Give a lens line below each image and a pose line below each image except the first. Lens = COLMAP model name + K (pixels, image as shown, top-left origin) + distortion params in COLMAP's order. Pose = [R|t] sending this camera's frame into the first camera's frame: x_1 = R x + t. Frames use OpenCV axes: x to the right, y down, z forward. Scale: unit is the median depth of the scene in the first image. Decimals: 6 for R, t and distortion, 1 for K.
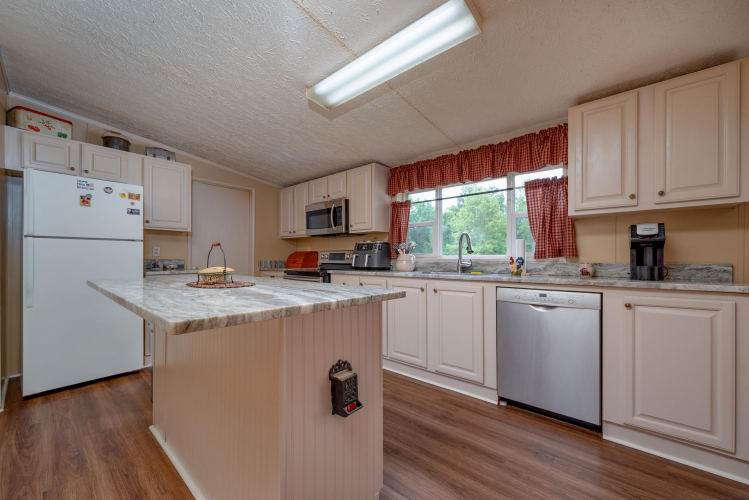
lens RADIAL K [[296.2, 0, 375.1], [0, 296.2, 257.8], [0, 0, 1]] dist [-0.001105, -0.000453]
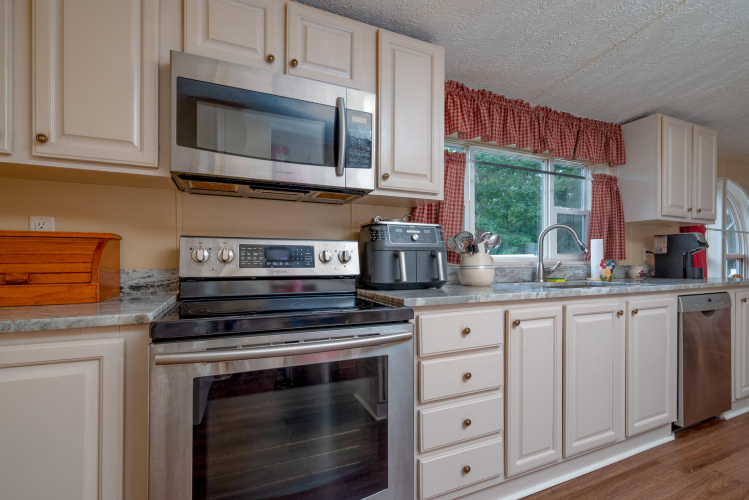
lens RADIAL K [[336.9, 0, 377.4], [0, 336.9, 264.7], [0, 0, 1]] dist [-0.000234, 0.000076]
pose [[0.417548, -0.006734, 0.908630, -0.581413], [-0.002321, 0.999961, 0.008477, 0.003272], [-0.908652, -0.005649, 0.417517, 1.013404]]
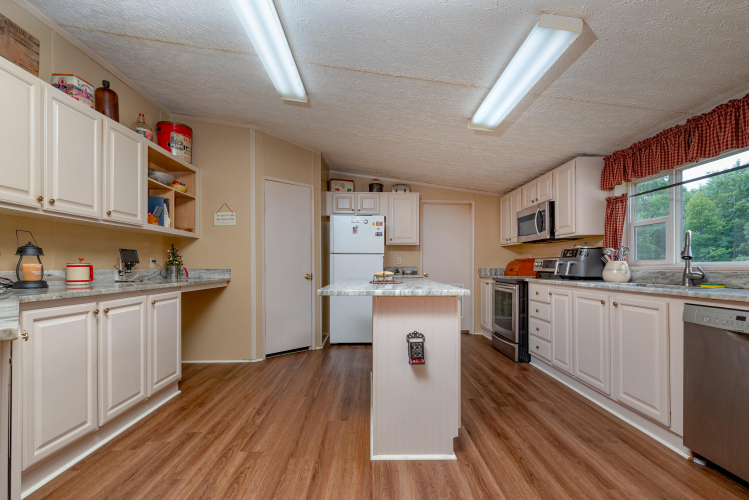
lens RADIAL K [[336.9, 0, 377.4], [0, 336.9, 264.7], [0, 0, 1]] dist [-0.000234, 0.000076]
pose [[0.676214, -0.001927, -0.736702, 0.381335], [0.000247, 0.999997, -0.002389, -0.000565], [0.736705, 0.001433, 0.676213, -0.126564]]
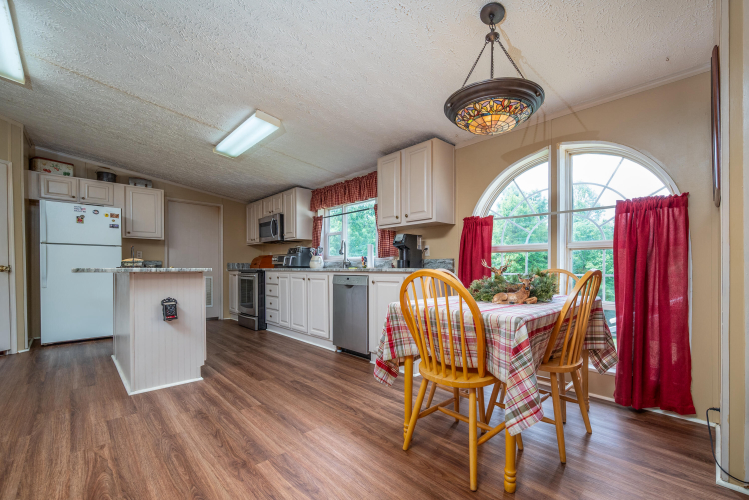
lens RADIAL K [[319.8, 0, 409.0], [0, 319.8, 271.2], [0, 0, 1]] dist [-0.001643, -0.000175]
pose [[0.999332, 0.000247, -0.036542, 0.639769], [0.000211, 0.999922, 0.012515, 0.042445], [0.036542, -0.012514, 0.999254, -0.481159]]
